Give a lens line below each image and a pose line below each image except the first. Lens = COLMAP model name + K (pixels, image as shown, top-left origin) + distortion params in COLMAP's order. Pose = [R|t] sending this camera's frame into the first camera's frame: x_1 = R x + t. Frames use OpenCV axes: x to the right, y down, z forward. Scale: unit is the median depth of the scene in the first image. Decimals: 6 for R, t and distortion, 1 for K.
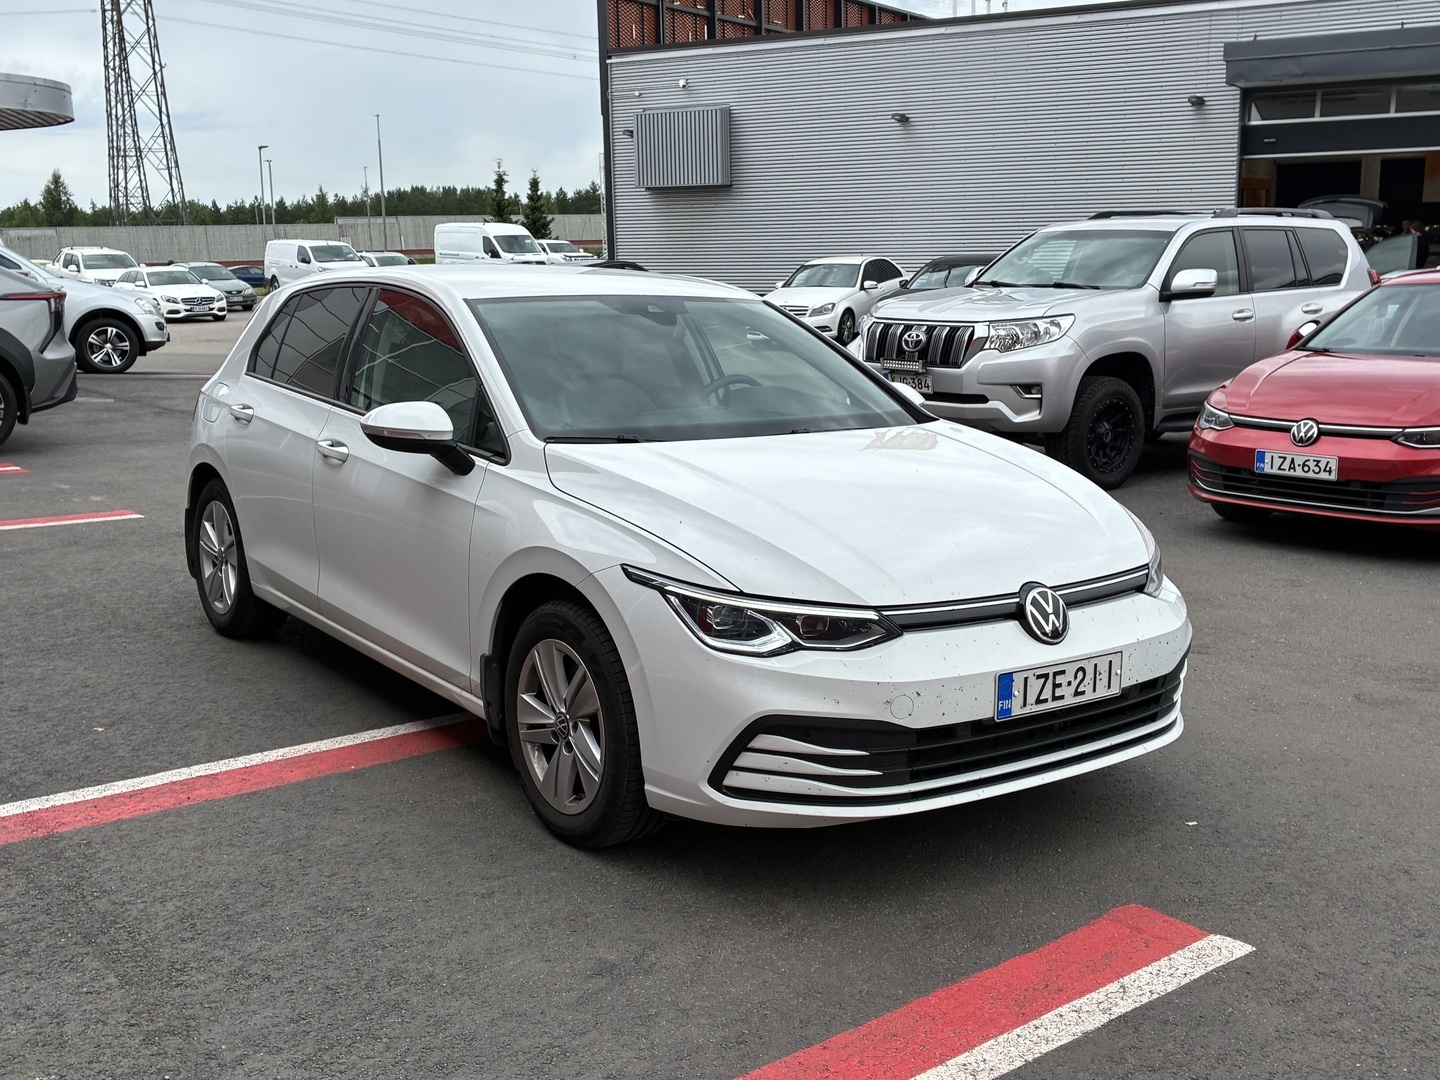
lens RADIAL K [[1523.8, 0, 750.2], [0, 1523.8, 554.2], [0, 0, 1]] dist [-0.003101, -0.005557]
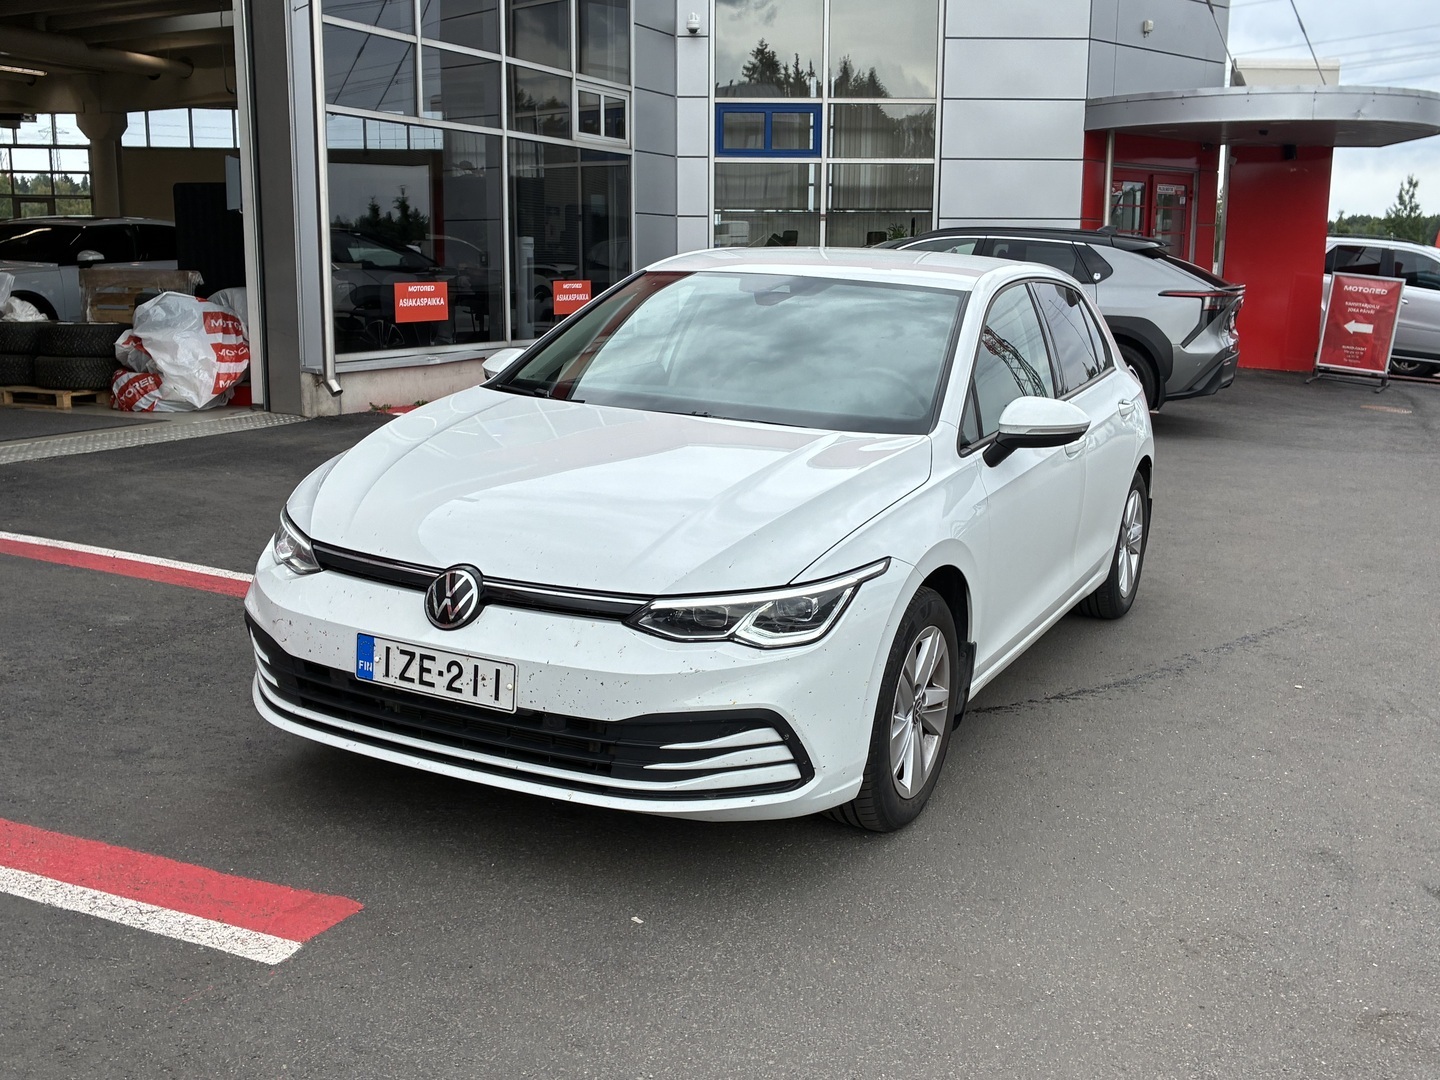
lens RADIAL K [[1511.8, 0, 720.0], [0, 1511.8, 540.0], [0, 0, 1]] dist [-0.013966, 0.004047]
pose [[0.462611, 0.181980, -0.867683, 1.055412], [-0.199561, 0.974964, 0.098082, -0.118721], [0.863809, 0.127782, 0.487346, 0.661981]]
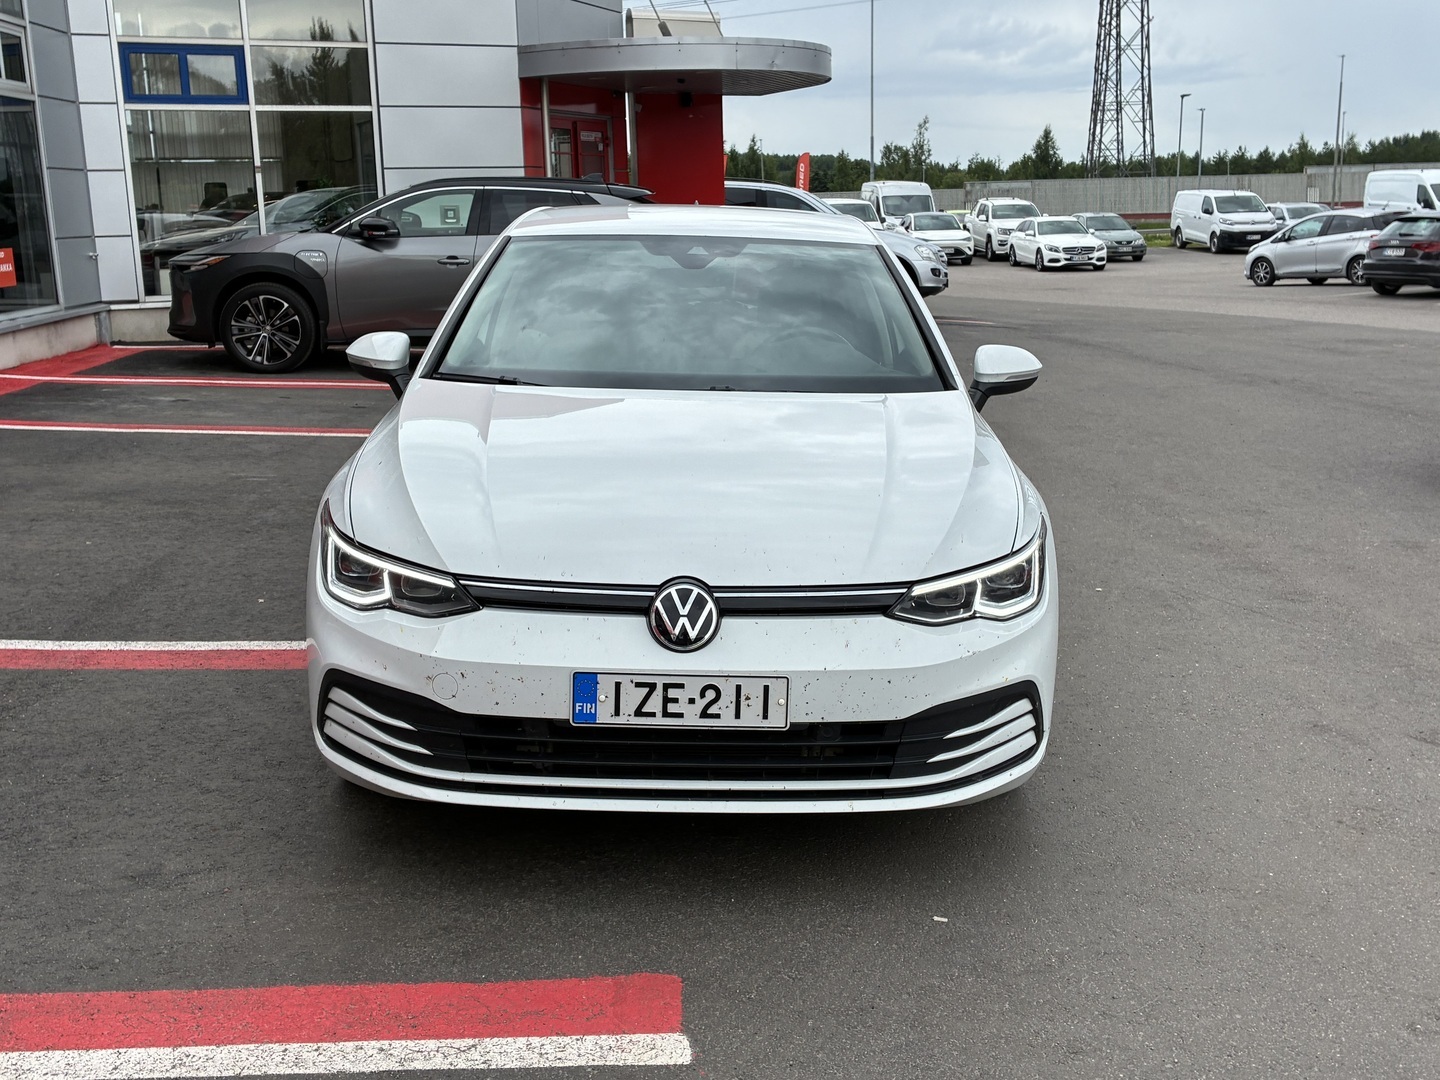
lens RADIAL K [[1543.7, 0, 724.7], [0, 1543.7, 498.7], [0, 0, 1]] dist [0.009233, 0.024839]
pose [[0.814422, 0.110492, -0.569657, 0.679624], [-0.114490, 0.993003, 0.028922, -0.052055], [0.568867, 0.041666, 0.821374, 0.292453]]
